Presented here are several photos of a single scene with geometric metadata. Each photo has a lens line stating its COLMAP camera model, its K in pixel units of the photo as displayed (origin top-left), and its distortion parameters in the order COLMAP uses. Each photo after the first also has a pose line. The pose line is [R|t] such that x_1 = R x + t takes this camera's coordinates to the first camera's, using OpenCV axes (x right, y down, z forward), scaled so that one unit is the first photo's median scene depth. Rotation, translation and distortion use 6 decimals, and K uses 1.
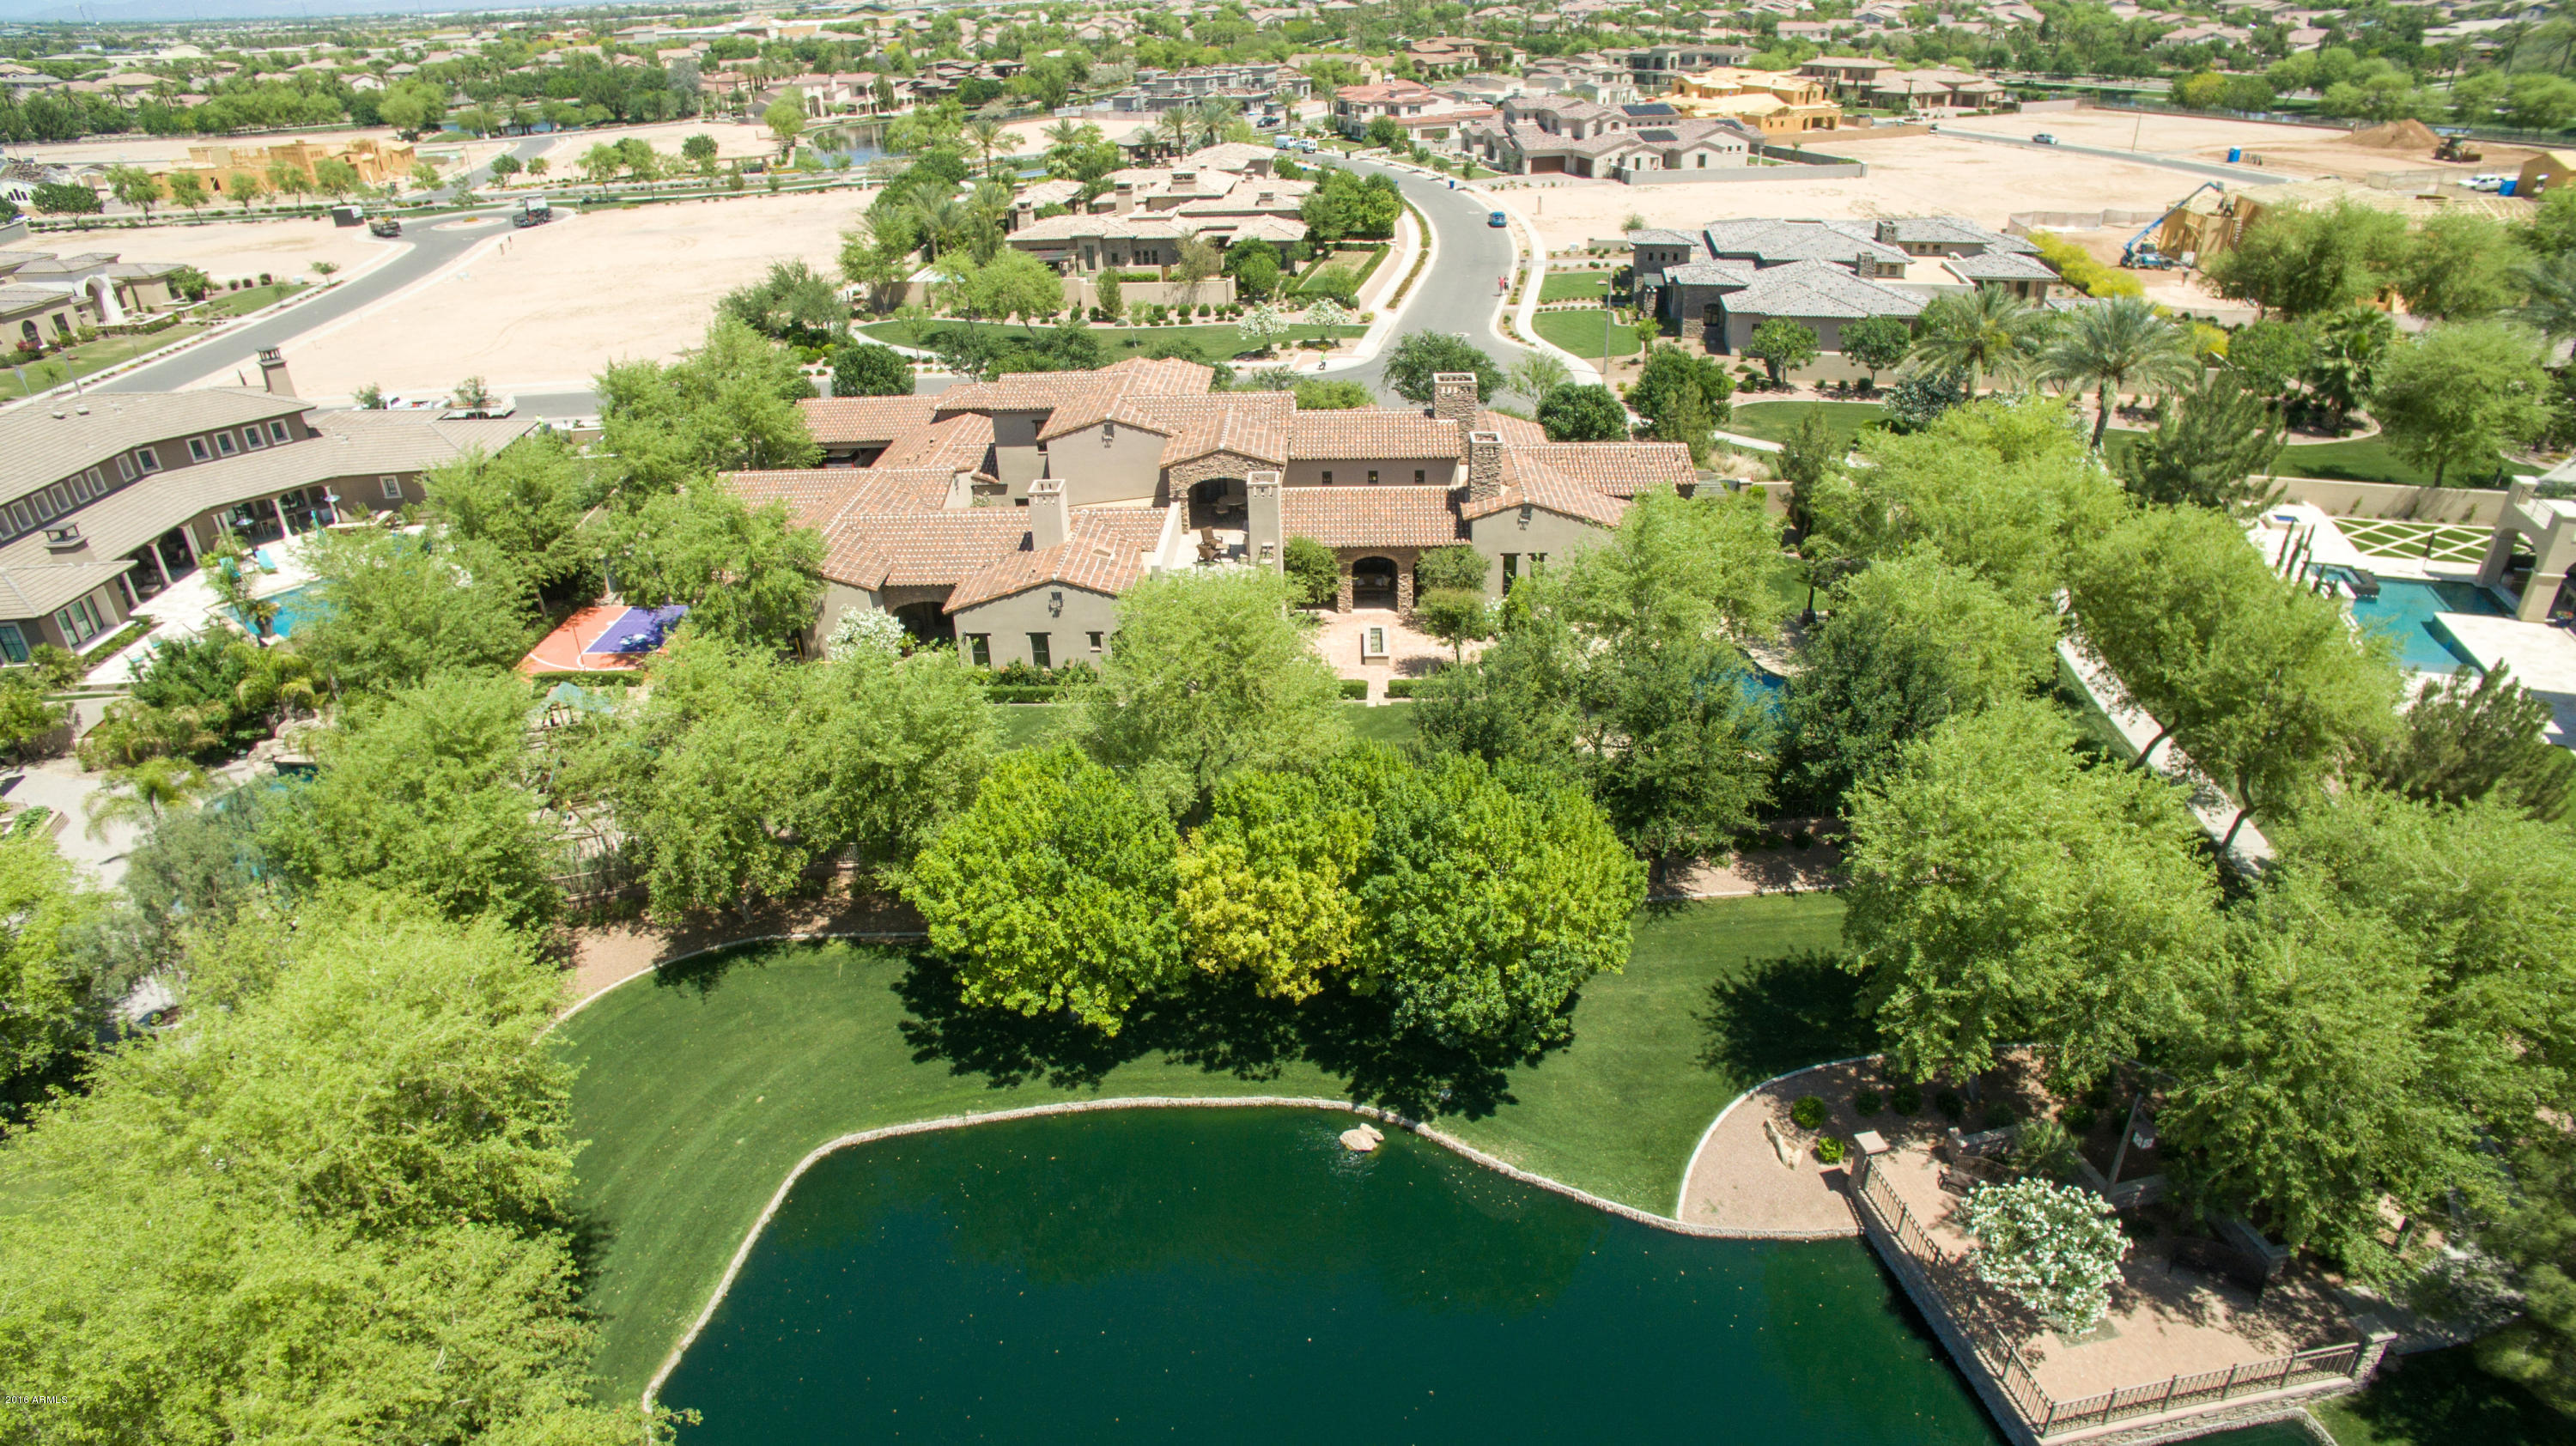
lens RADIAL K [[1490.2, 0, 1284.4], [0, 1490.2, 716.1], [0, 0, 1]] dist [-0.123552, 0.087907]
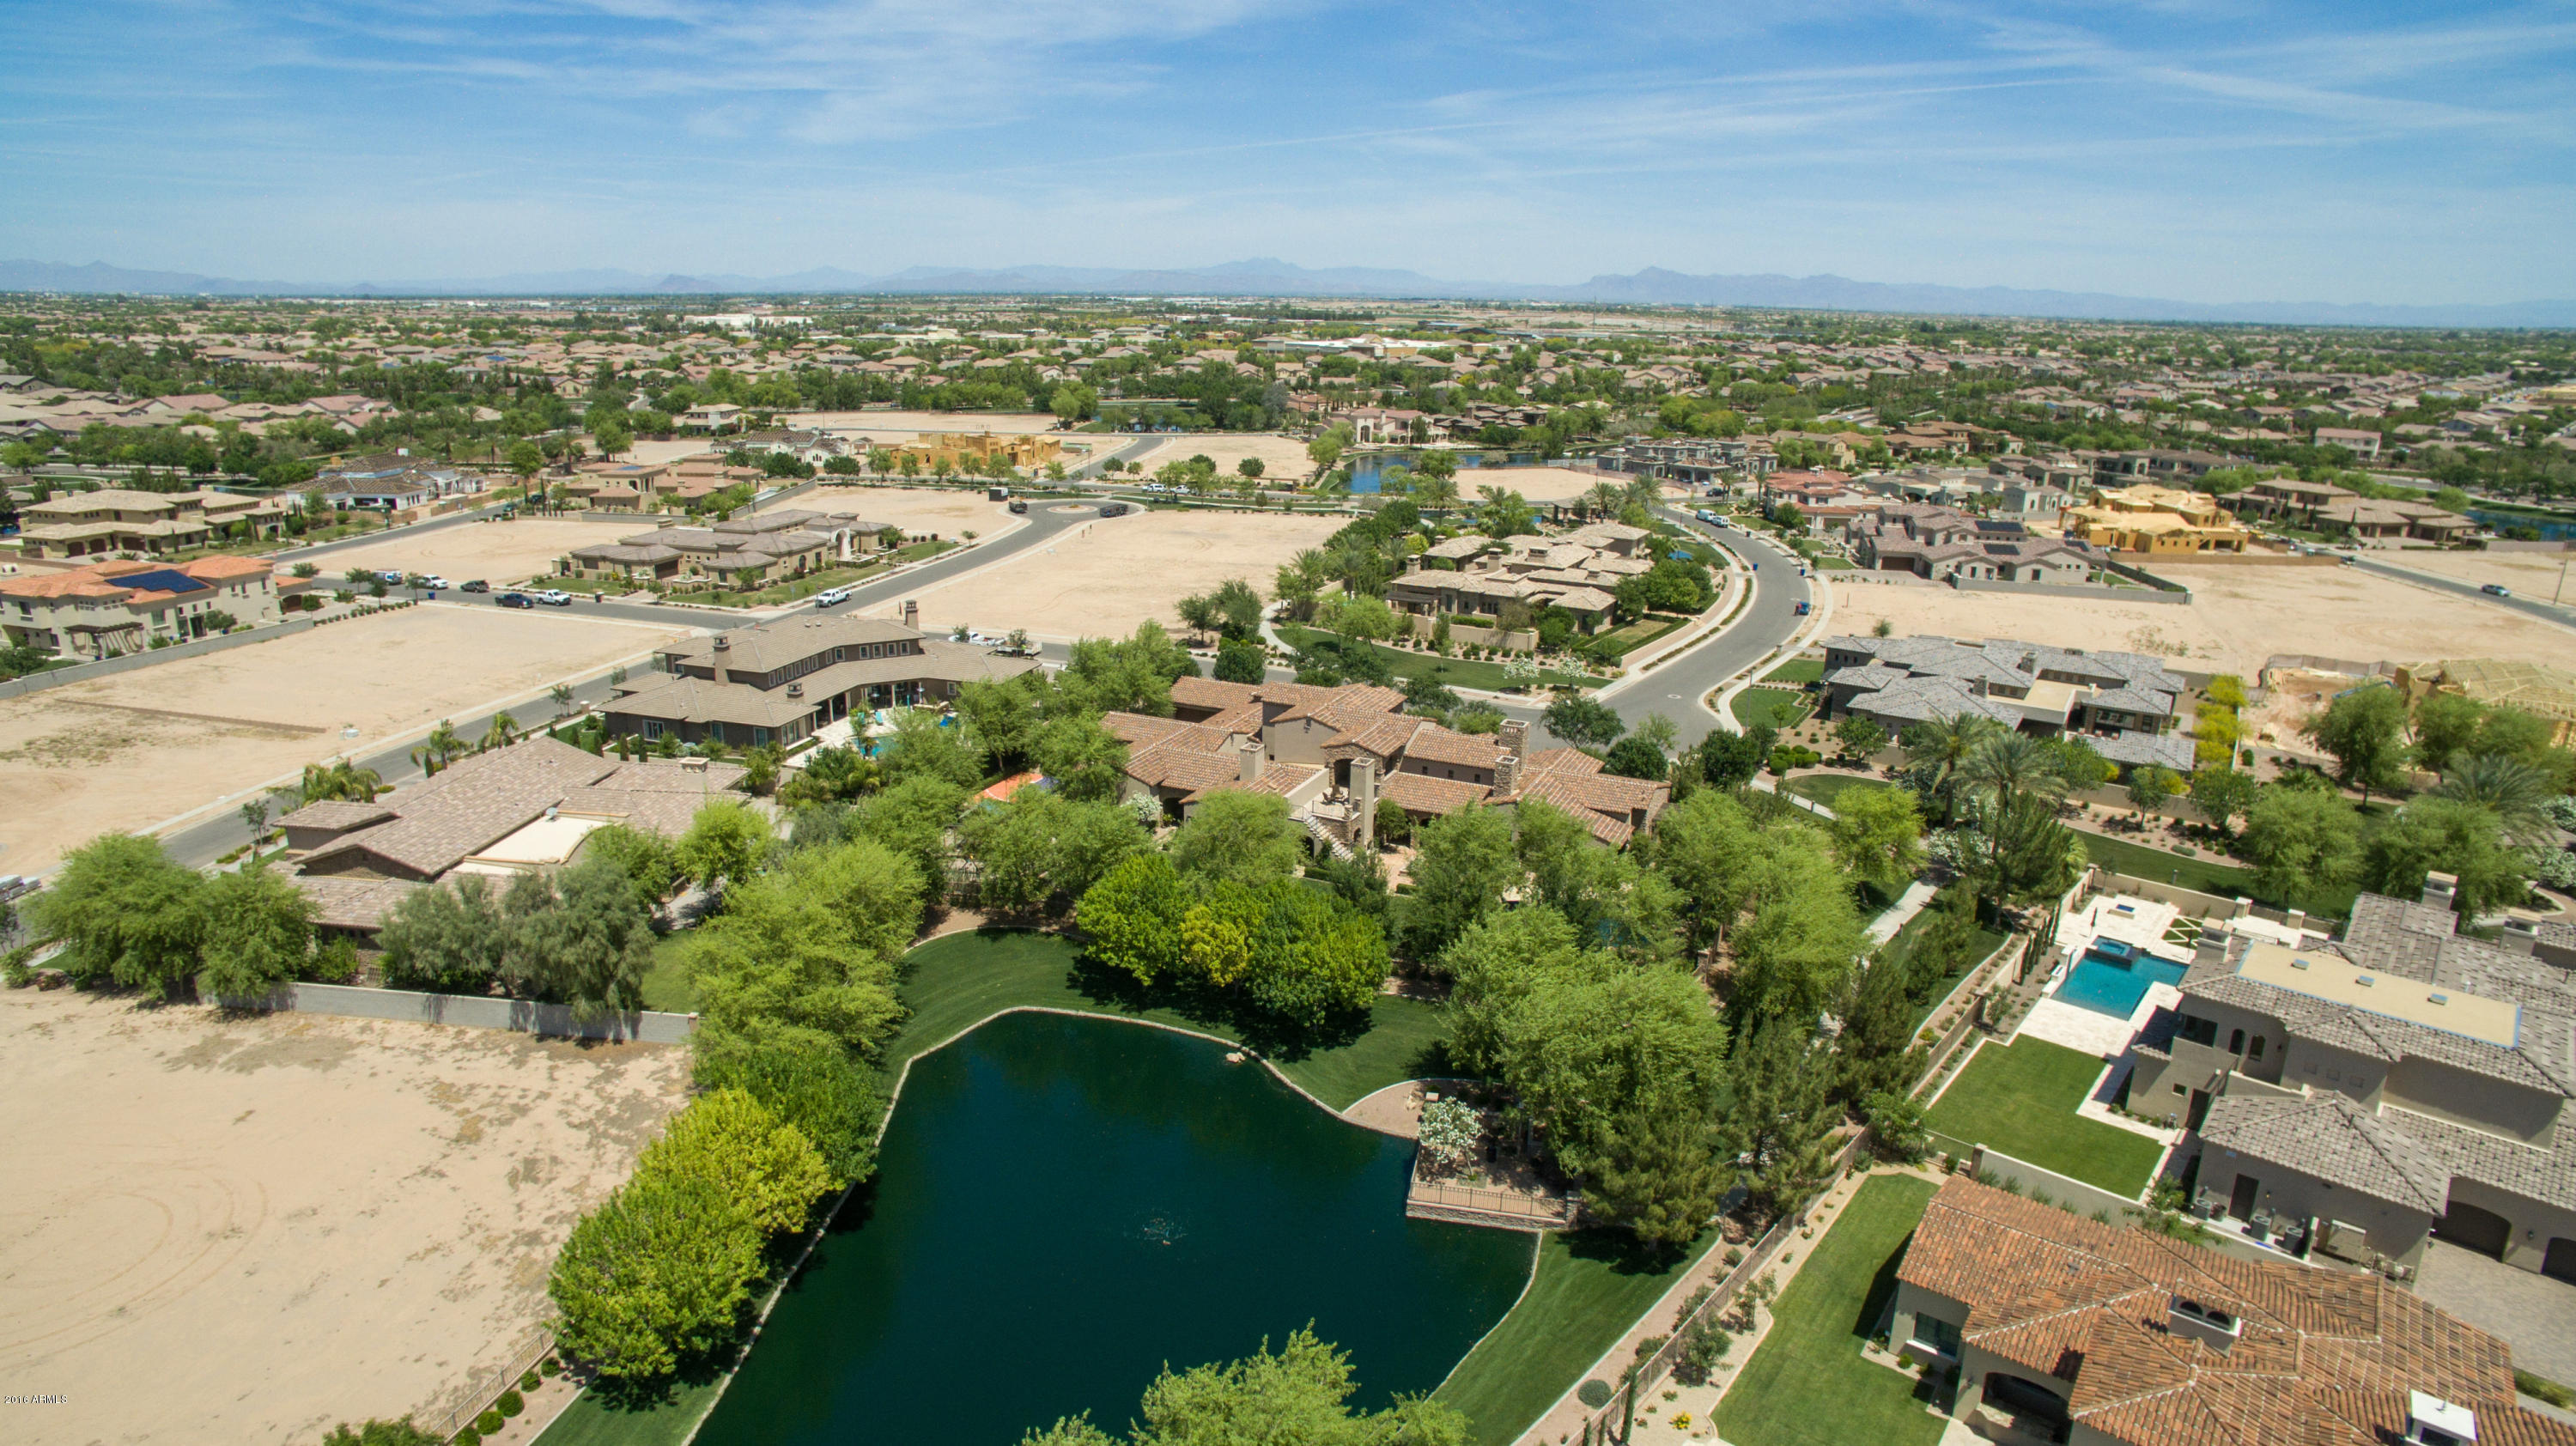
lens RADIAL K [[1490.2, 0, 1284.4], [0, 1490.2, 716.1], [0, 0, 1]] dist [-0.123552, 0.087907]
pose [[0.922030, 0.147769, -0.357805, 0.252874], [-0.213646, 0.965013, -0.152005, 0.037695], [0.322825, 0.216597, 0.921341, -0.328271]]
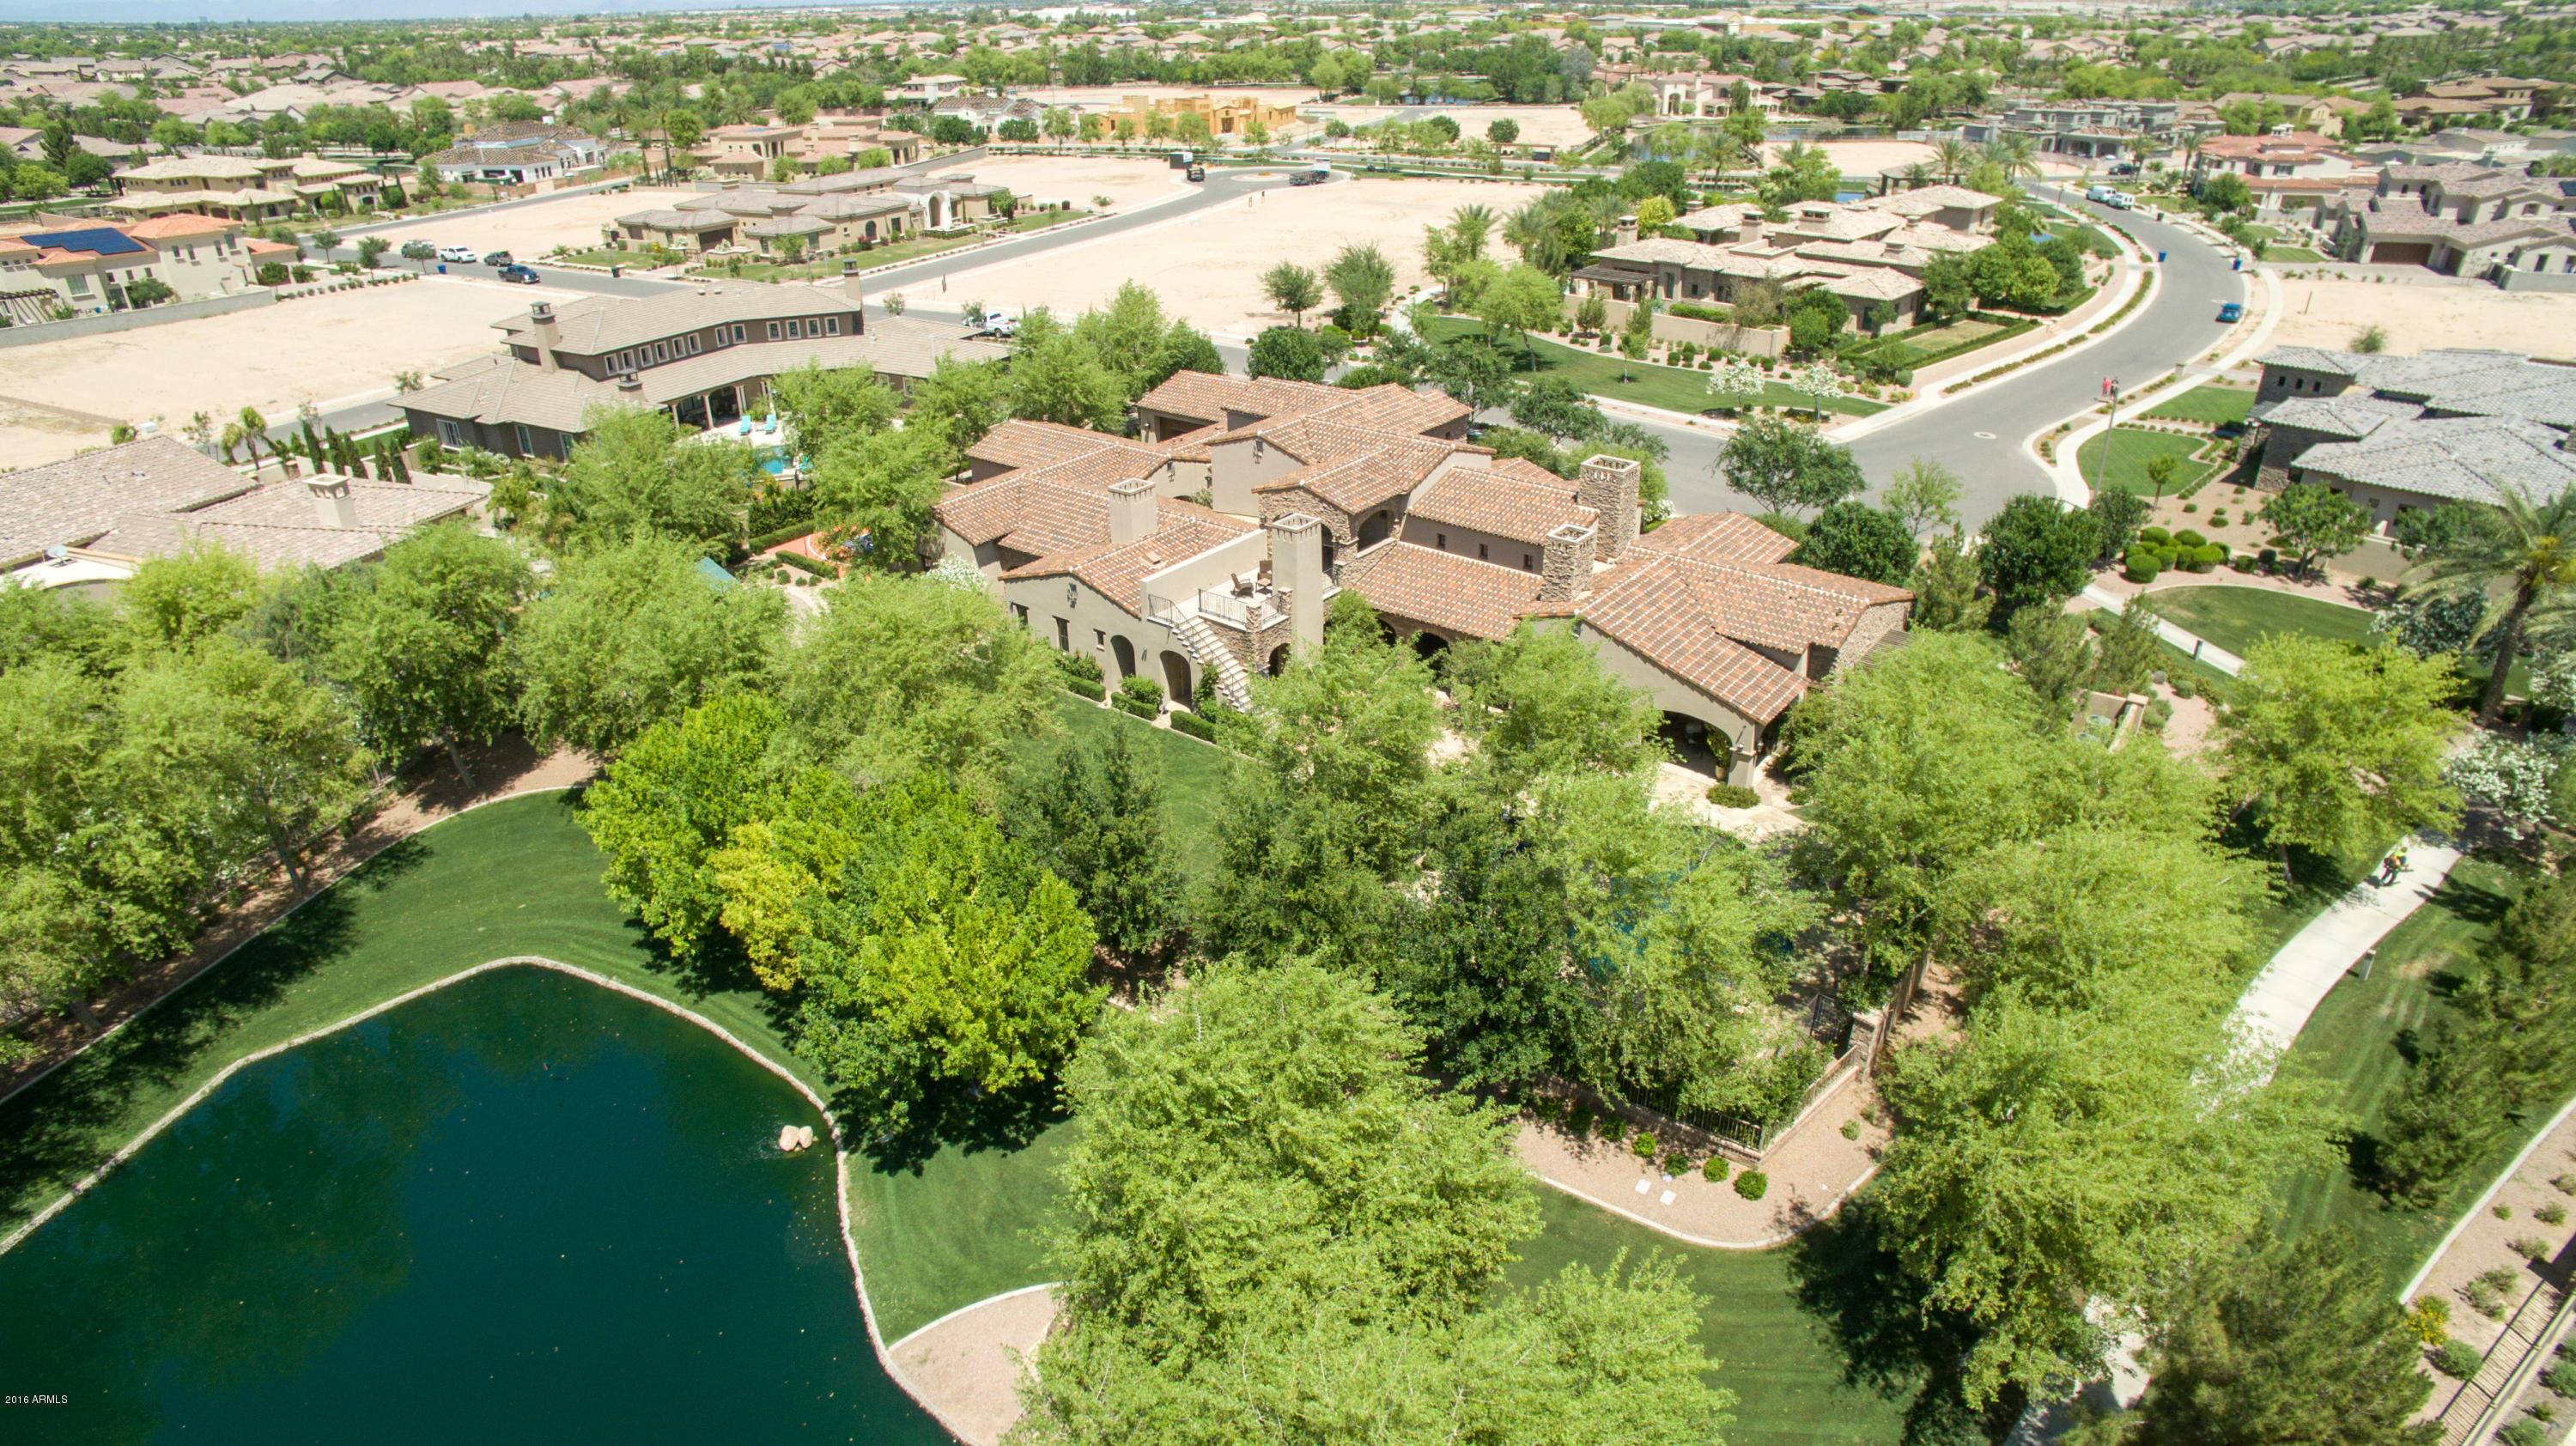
lens RADIAL K [[1490.2, 0, 1284.4], [0, 1490.2, 716.1], [0, 0, 1]] dist [-0.123552, 0.087907]
pose [[0.811017, 0.277682, -0.514921, 0.242974], [-0.276543, 0.957595, 0.080839, -0.054937], [0.515534, 0.076836, 0.853417, 0.087688]]
